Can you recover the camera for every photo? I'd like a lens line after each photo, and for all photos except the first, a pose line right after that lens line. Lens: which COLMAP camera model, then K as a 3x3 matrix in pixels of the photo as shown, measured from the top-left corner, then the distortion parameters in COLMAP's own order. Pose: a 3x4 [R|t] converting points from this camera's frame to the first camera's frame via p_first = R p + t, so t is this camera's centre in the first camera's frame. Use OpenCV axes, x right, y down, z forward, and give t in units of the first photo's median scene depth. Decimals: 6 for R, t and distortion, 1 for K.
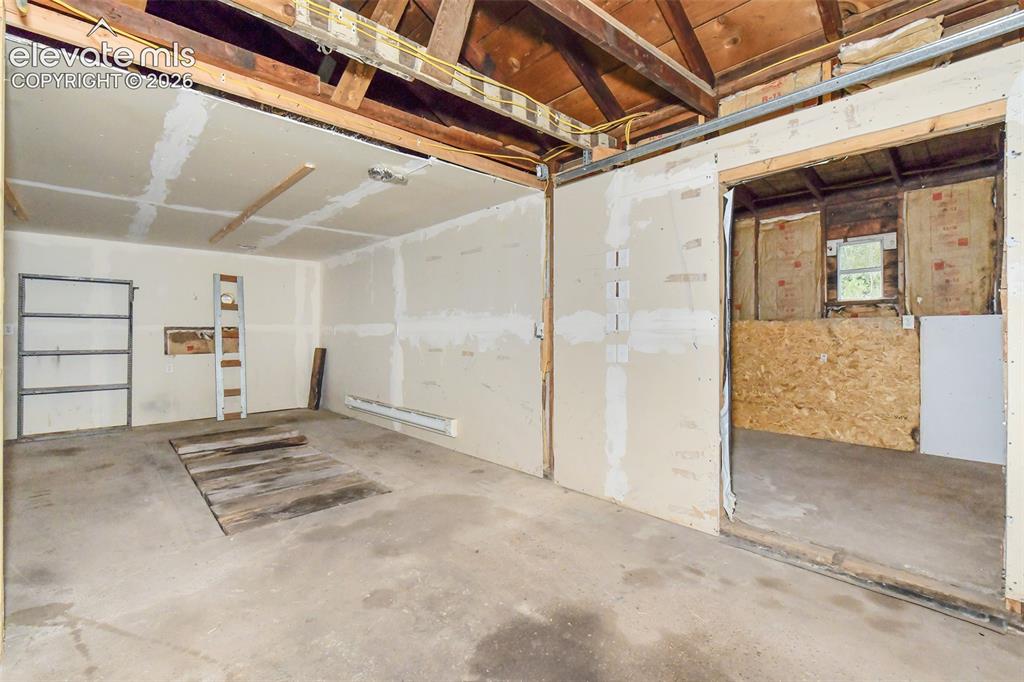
lens RADIAL K [[455.7, 0, 507.4], [0, 455.7, 334.0], [0, 0, 1]] dist [0.000568, -0.000038]
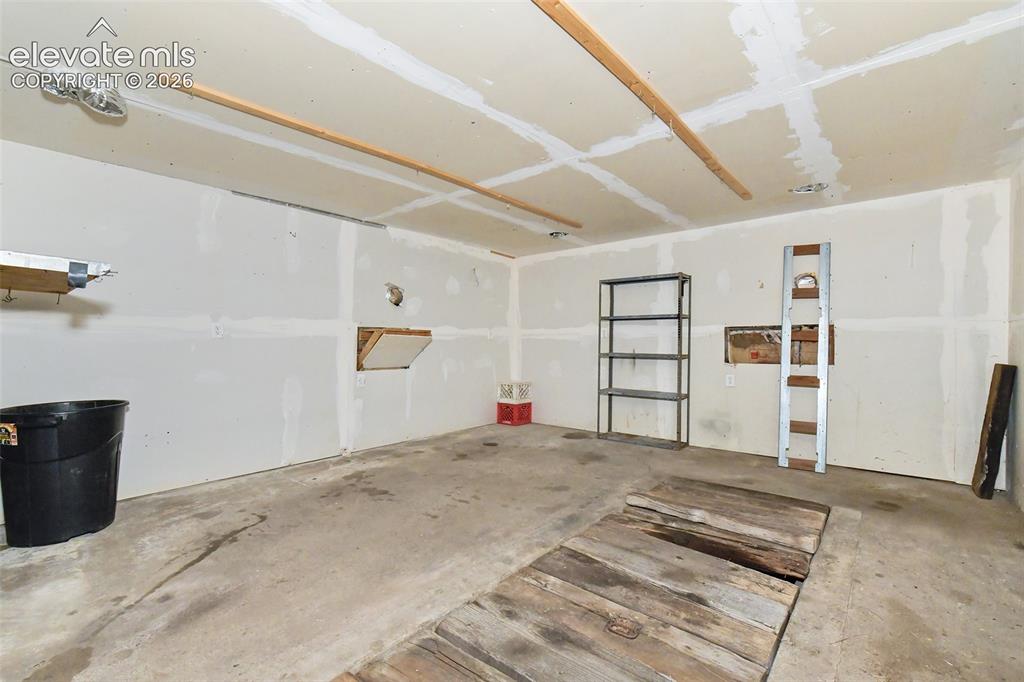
lens RADIAL K [[447.9, 0, 515.0], [0, 447.9, 343.6], [0, 0, 1]] dist [-0.004942, -0.000545]
pose [[0.140064, 0.005746, -0.990126, -0.042761], [-0.001639, 0.999983, 0.005571, 0.008616], [0.990141, 0.000842, 0.140071, 0.524940]]
